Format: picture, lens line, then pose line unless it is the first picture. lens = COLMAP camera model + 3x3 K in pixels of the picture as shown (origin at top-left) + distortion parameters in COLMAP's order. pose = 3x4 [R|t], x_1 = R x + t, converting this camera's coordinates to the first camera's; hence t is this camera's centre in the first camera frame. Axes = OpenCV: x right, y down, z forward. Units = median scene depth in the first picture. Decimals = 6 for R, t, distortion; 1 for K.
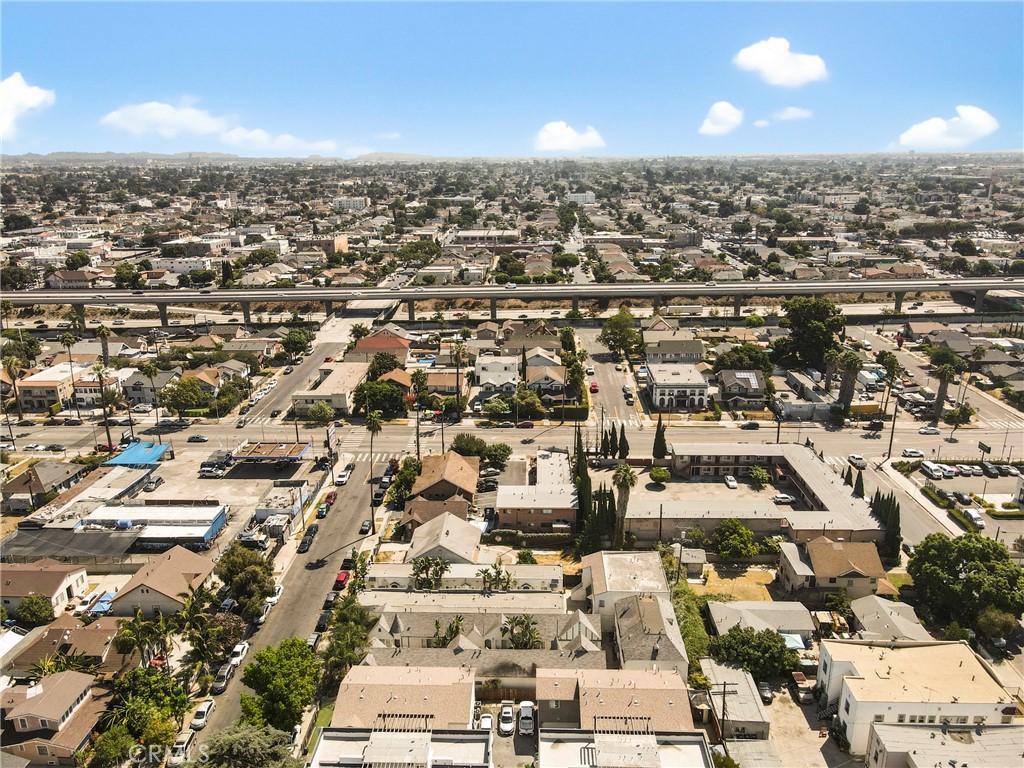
lens RADIAL K [[762.7, 0, 512.0], [0, 762.7, 384.0], [0, 0, 1]] dist [0.020056, 0.001893]
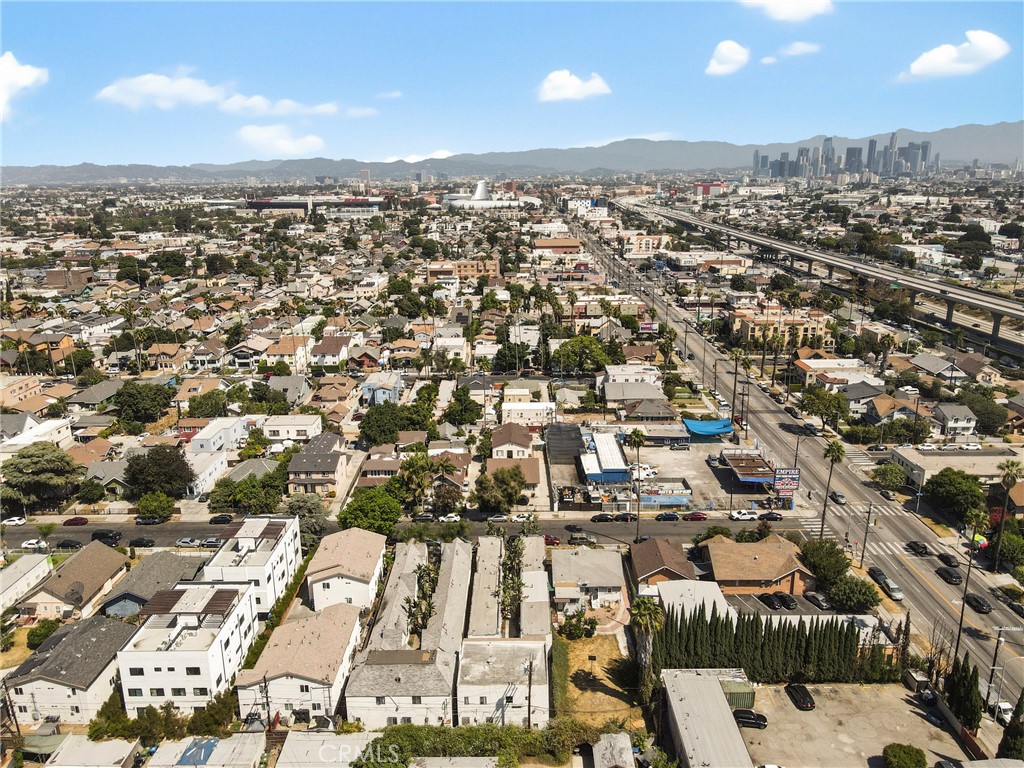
lens RADIAL K [[762.7, 0, 512.0], [0, 762.7, 384.0], [0, 0, 1]] dist [0.020056, 0.001893]
pose [[0.032054, 0.281166, -0.959124, 0.621235], [-0.283256, 0.922829, 0.261060, -0.190732], [0.958509, 0.263309, 0.109222, 0.561056]]
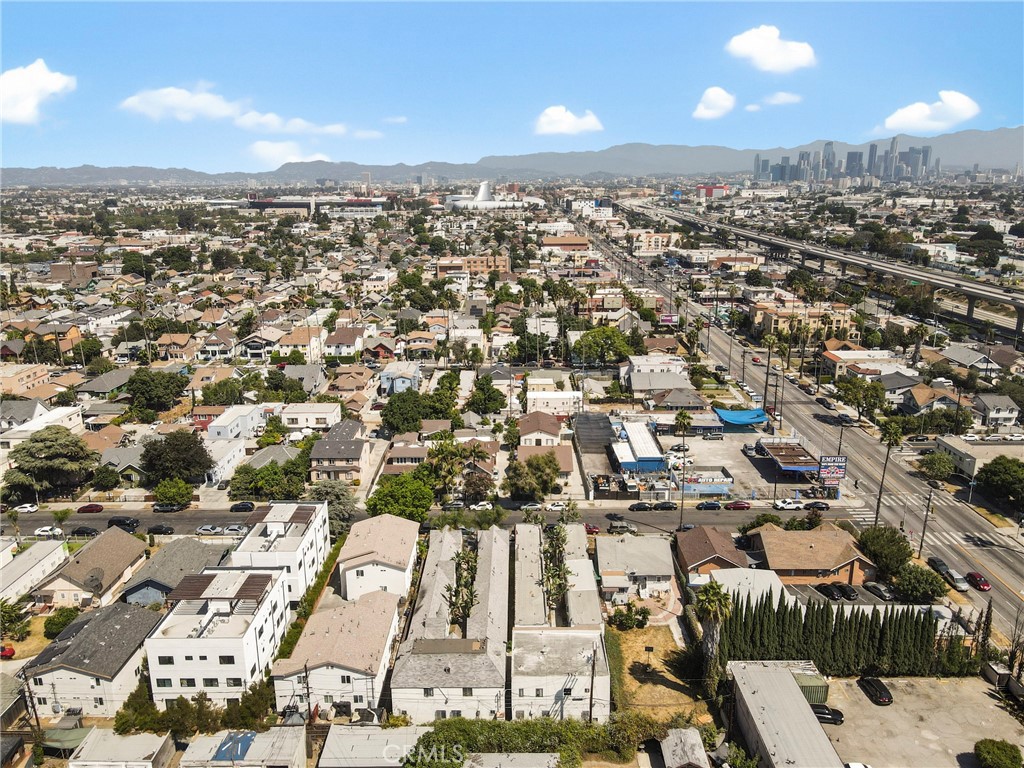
lens RADIAL K [[762.7, 0, 512.0], [0, 762.7, 384.0], [0, 0, 1]] dist [0.020056, 0.001893]
pose [[0.032350, 0.276635, -0.960430, 0.589259], [-0.286728, 0.923111, 0.256228, -0.146249], [0.957466, 0.267094, 0.109182, 0.532280]]
